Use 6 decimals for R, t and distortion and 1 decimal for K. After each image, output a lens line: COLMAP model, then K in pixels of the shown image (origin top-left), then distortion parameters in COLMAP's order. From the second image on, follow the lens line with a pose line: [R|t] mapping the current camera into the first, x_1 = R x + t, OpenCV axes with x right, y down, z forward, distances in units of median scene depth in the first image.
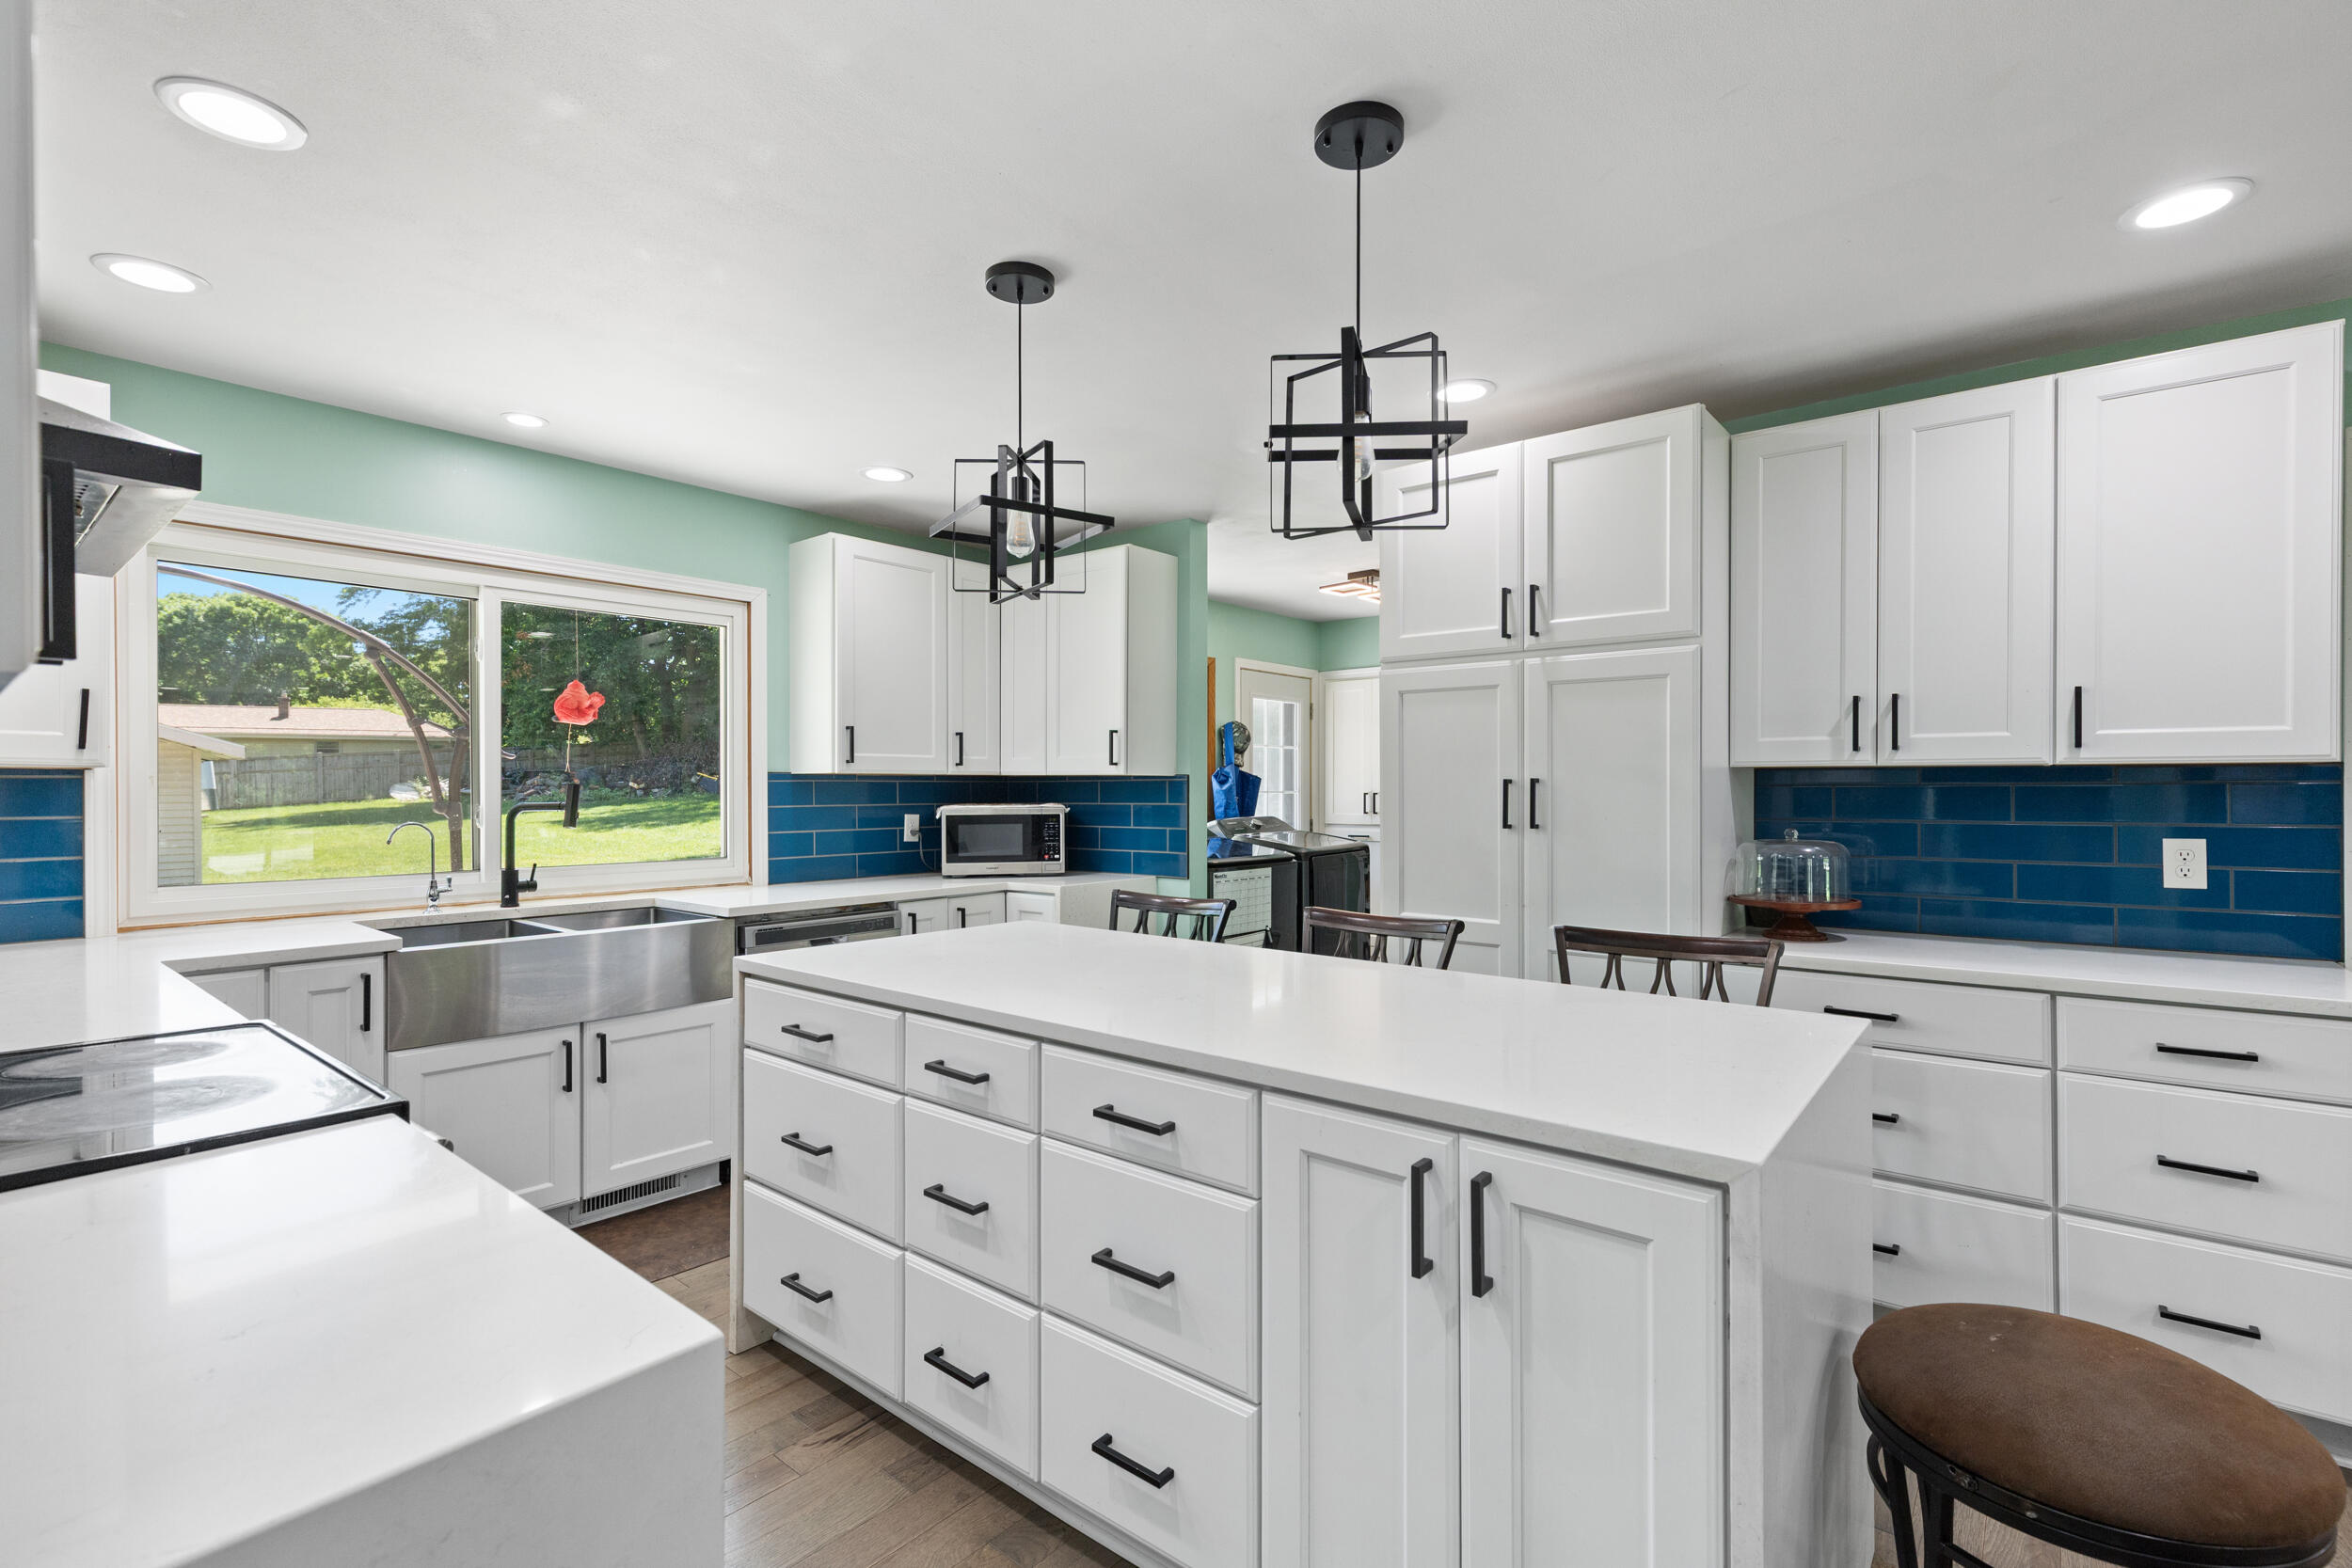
lens RADIAL K [[1058.7, 0, 1177.2], [0, 1058.7, 788.2], [0, 0, 1]] dist [0.009717, -0.001785]
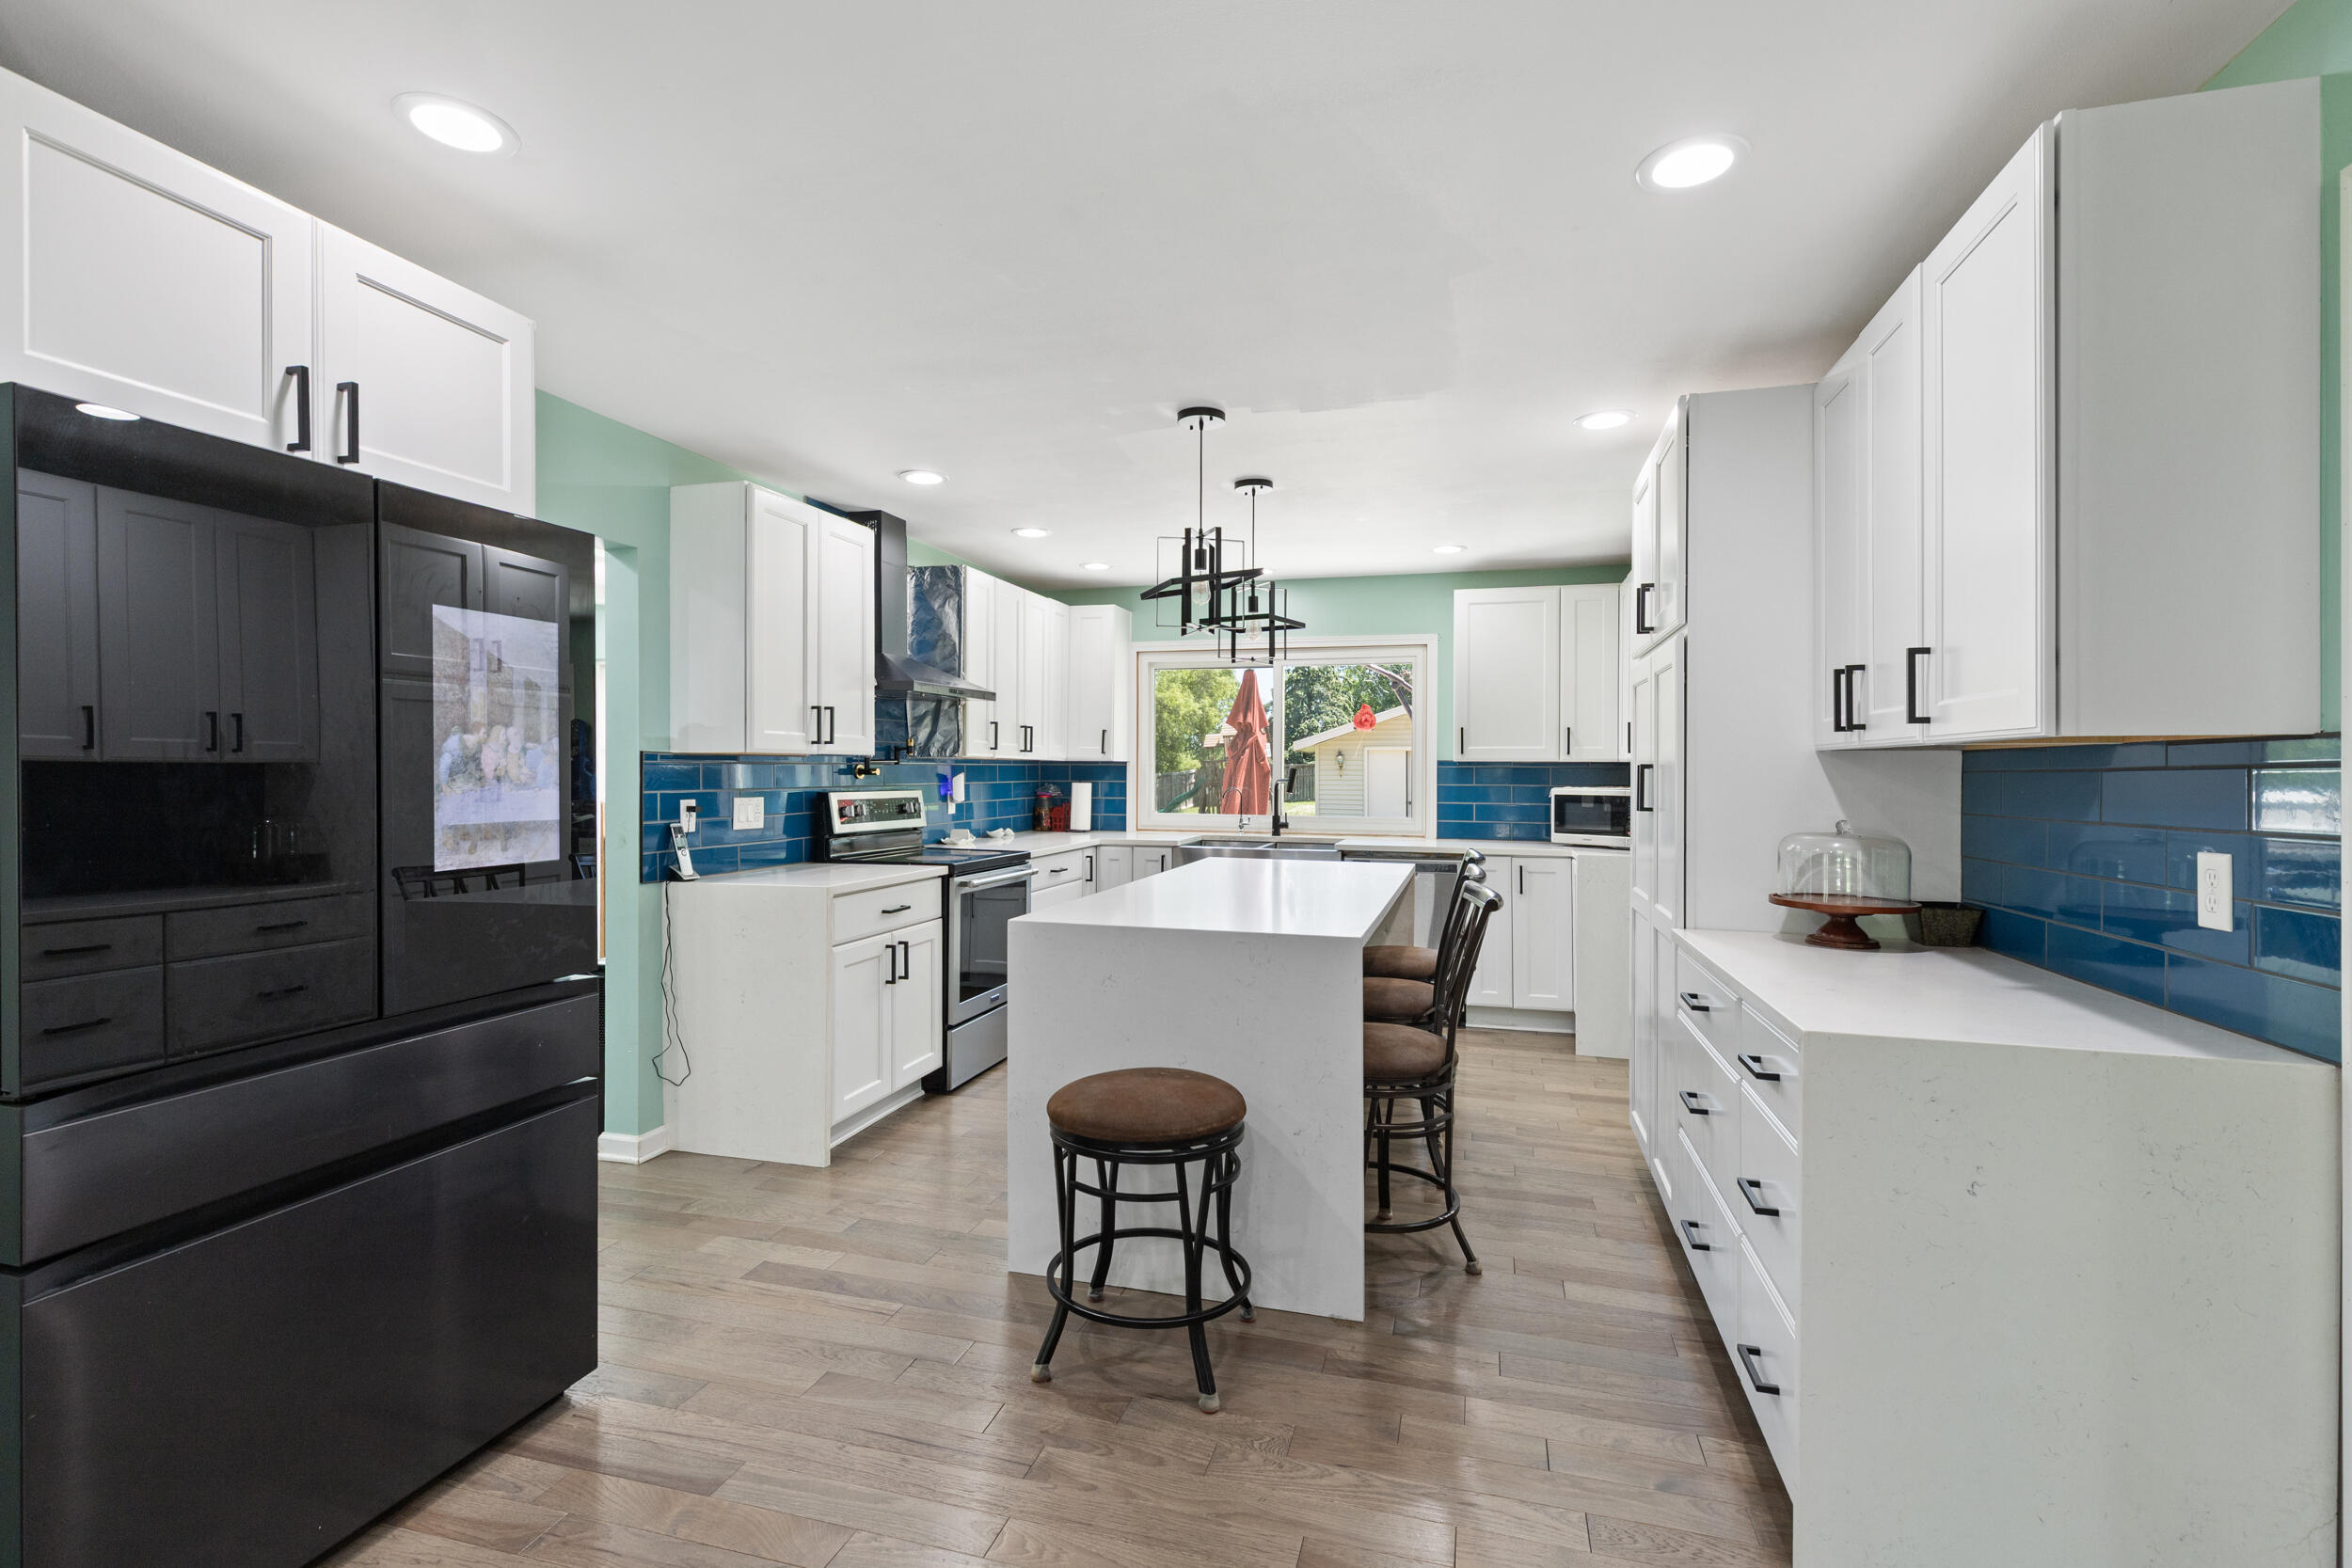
lens RADIAL K [[1058.7, 0, 1187.8], [0, 1058.7, 755.8], [0, 0, 1]] dist [0.009717, -0.001785]
pose [[0.406336, -0.008428, -0.913685, 0.808924], [-0.008065, 0.999885, -0.012810, -0.000556], [0.913688, 0.012574, 0.406221, 0.107847]]
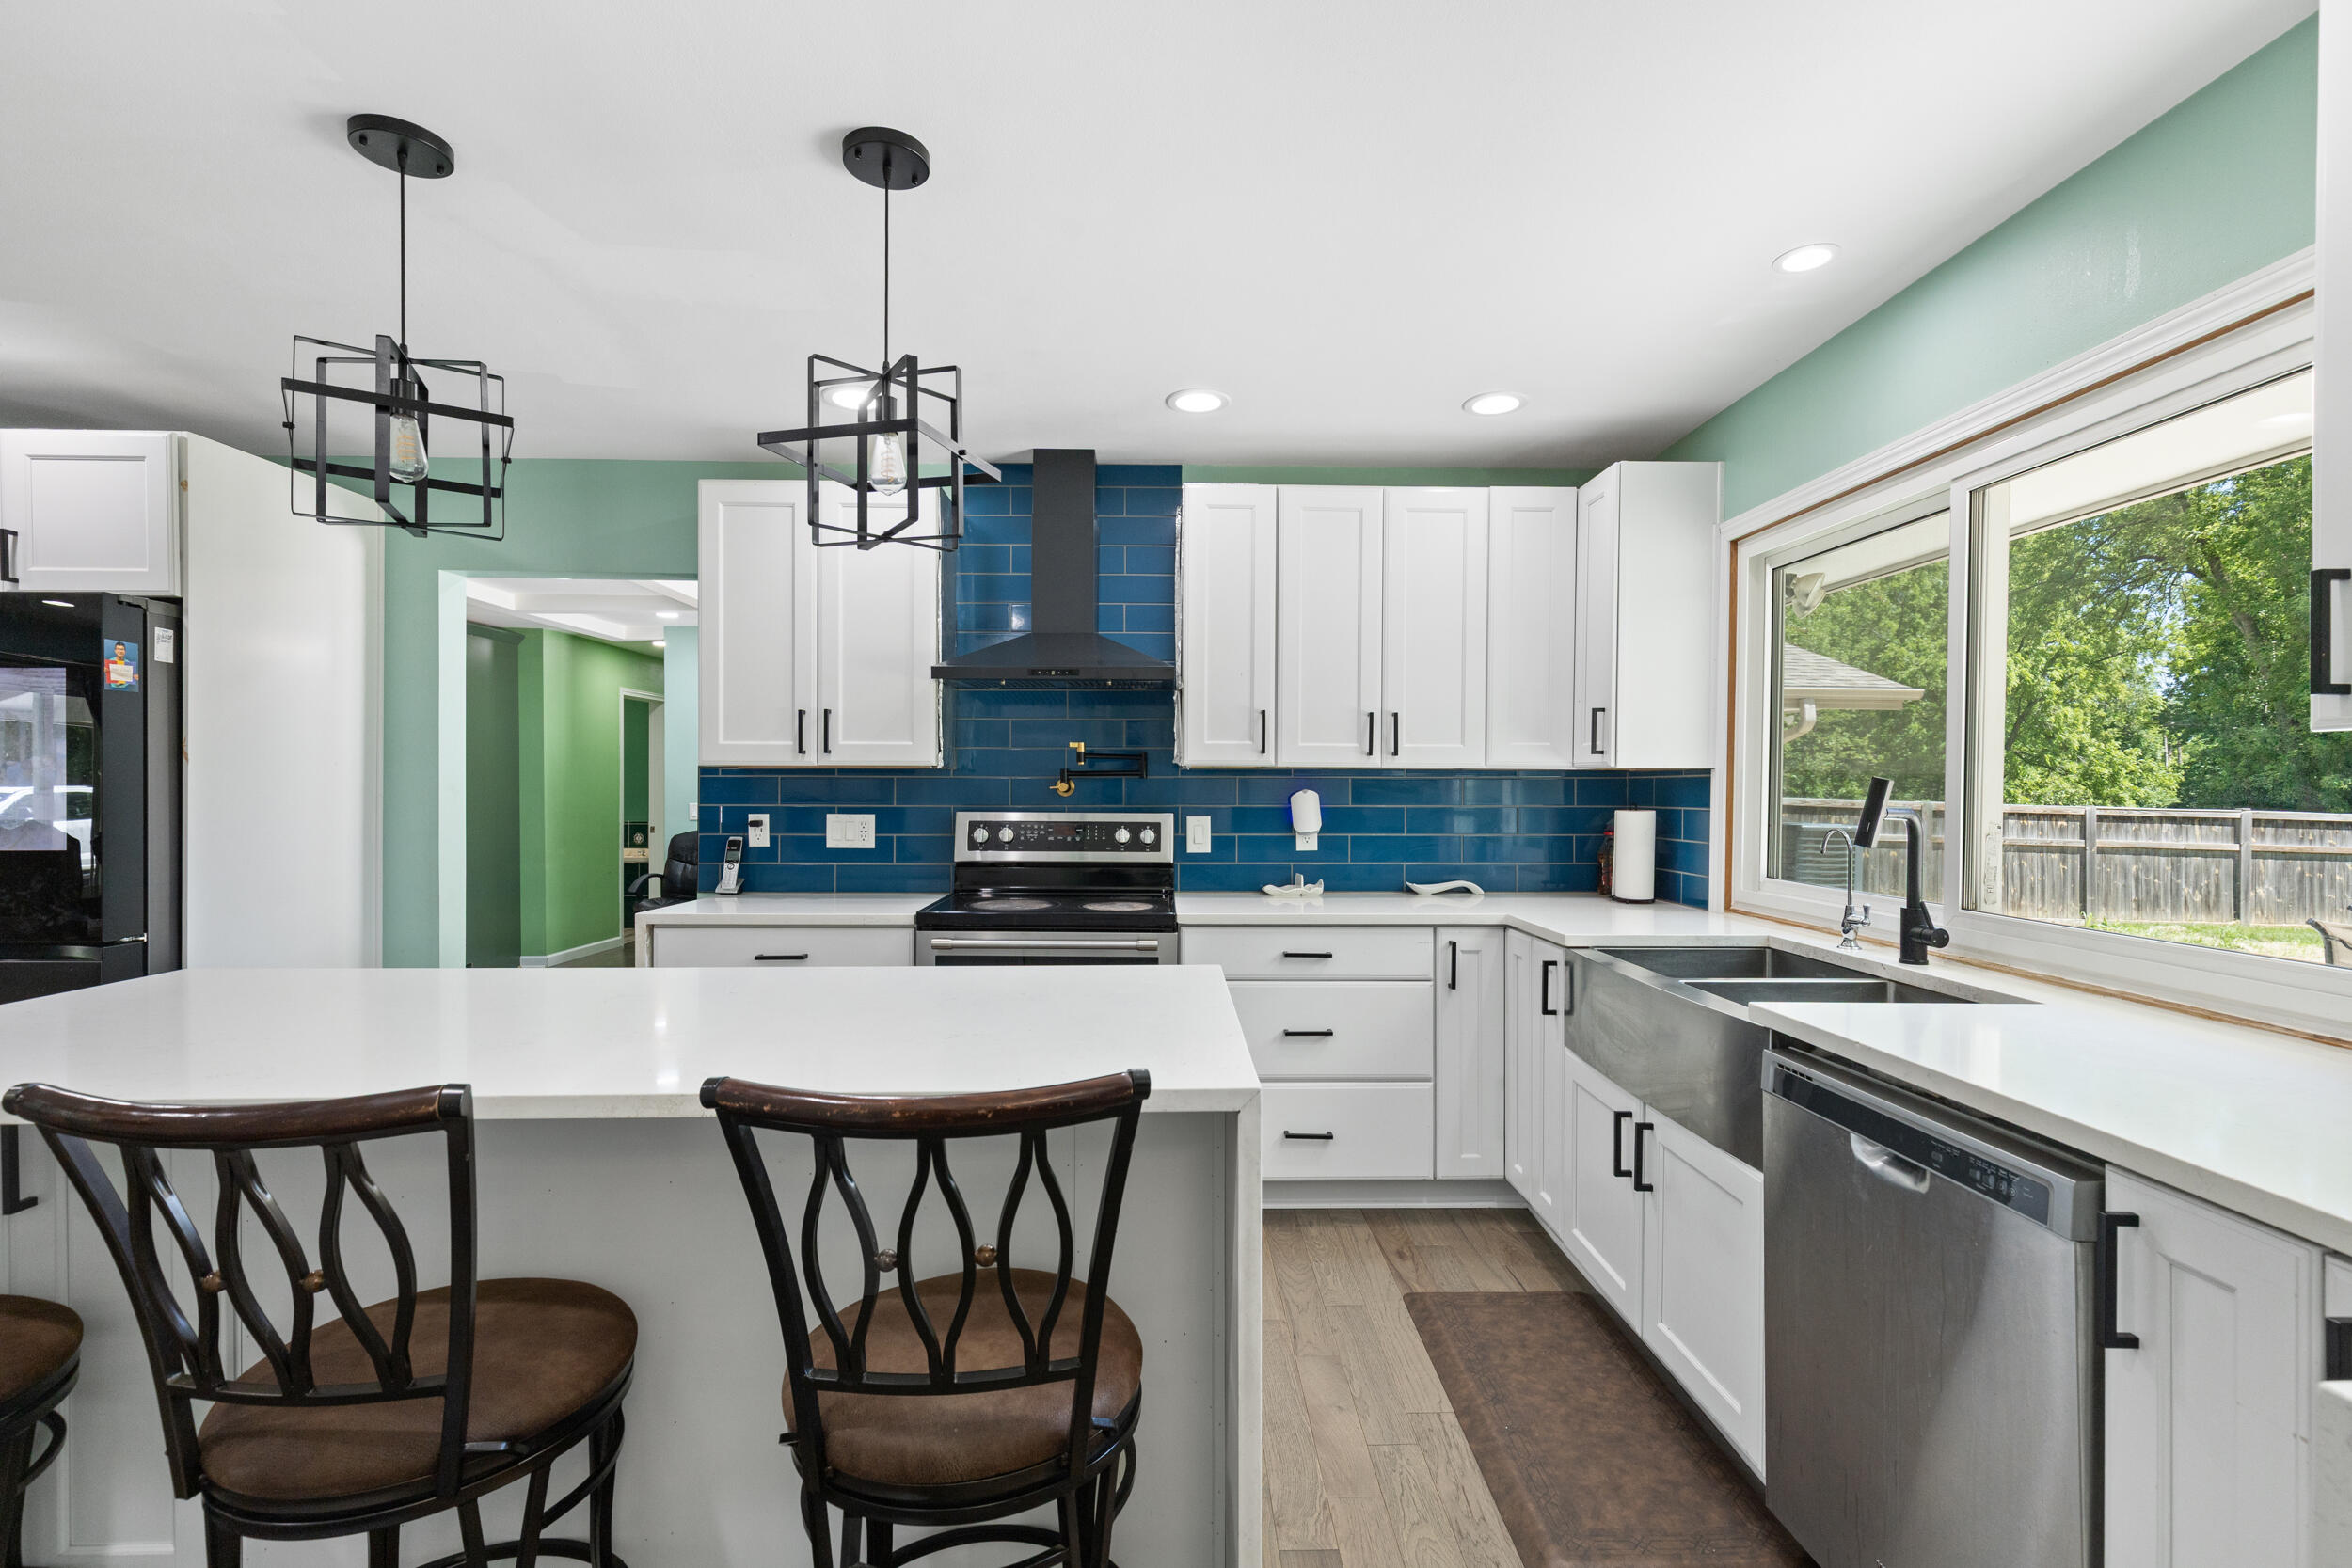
lens RADIAL K [[1058.7, 0, 1187.3], [0, 1058.7, 786.3], [0, 0, 1]] dist [0.009717, -0.001785]
pose [[-0.749695, -0.001290, -0.661782, 0.127241], [-0.003983, 0.999989, 0.002562, 0.001016], [0.661772, 0.004557, -0.749692, 1.008573]]
